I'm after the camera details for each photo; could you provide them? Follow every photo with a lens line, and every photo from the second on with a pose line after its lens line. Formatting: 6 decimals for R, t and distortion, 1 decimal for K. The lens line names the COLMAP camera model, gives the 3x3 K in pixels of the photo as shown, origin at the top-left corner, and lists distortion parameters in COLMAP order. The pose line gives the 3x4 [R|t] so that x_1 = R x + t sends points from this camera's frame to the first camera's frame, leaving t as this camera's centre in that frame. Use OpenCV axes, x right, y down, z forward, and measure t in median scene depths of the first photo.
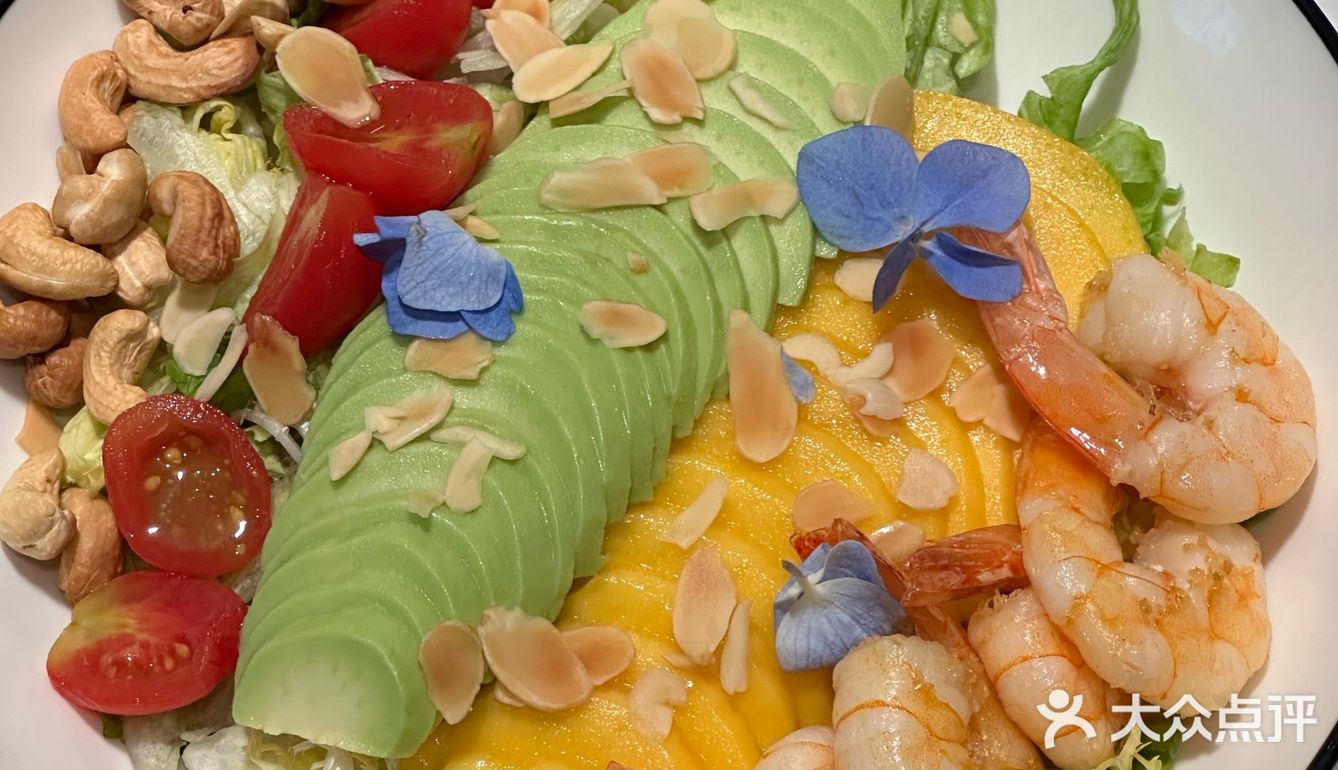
lens RADIAL K [[4042.6, 0, 673.7], [0, 4042.6, 382.6], [0, 0, 1]] dist [-0.159273, 0.000000]
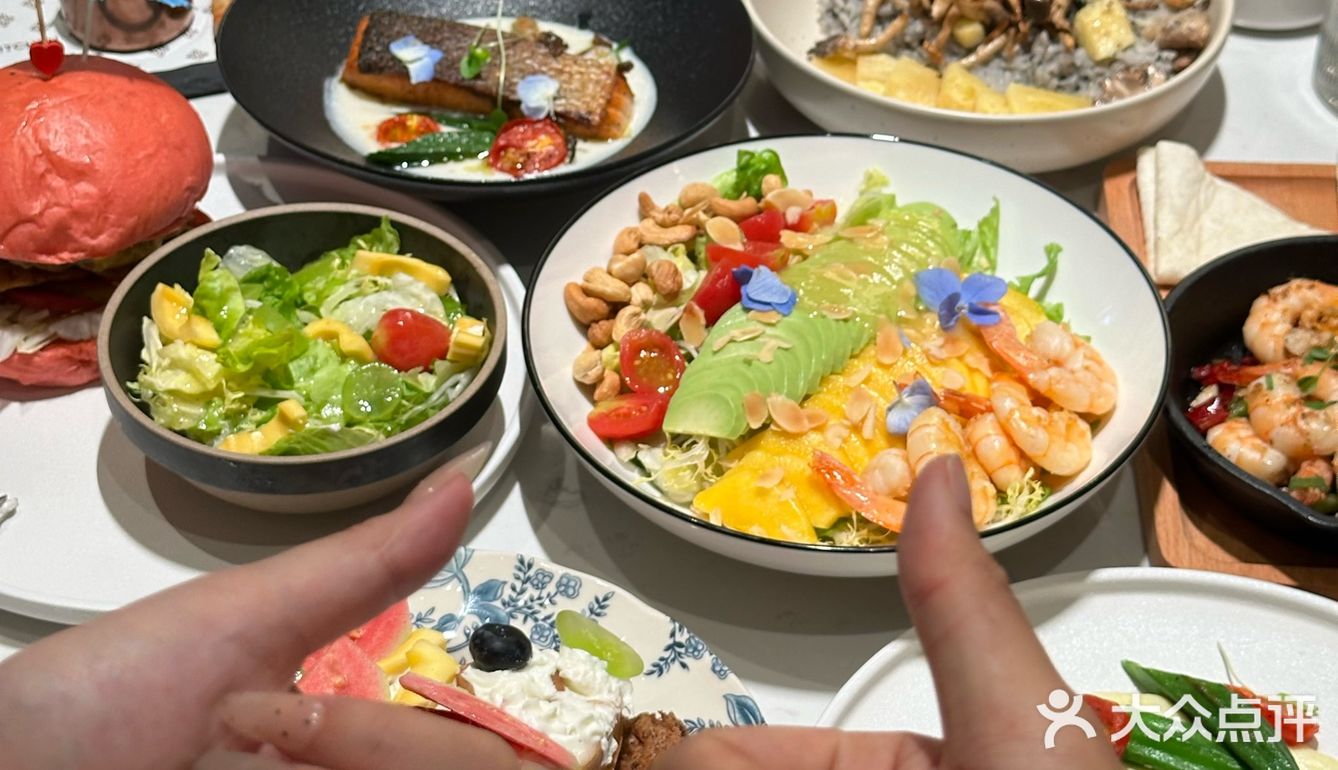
lens RADIAL K [[2558.2, 0, 659.4], [0, 2558.2, 378.0], [0, 0, 1]] dist [0.166497, 0.000000]
pose [[0.991294, 0.100311, -0.085287, 0.018112], [-0.124511, 0.924813, -0.359470, 0.598360], [0.042816, 0.366959, 0.929251, -0.449374]]
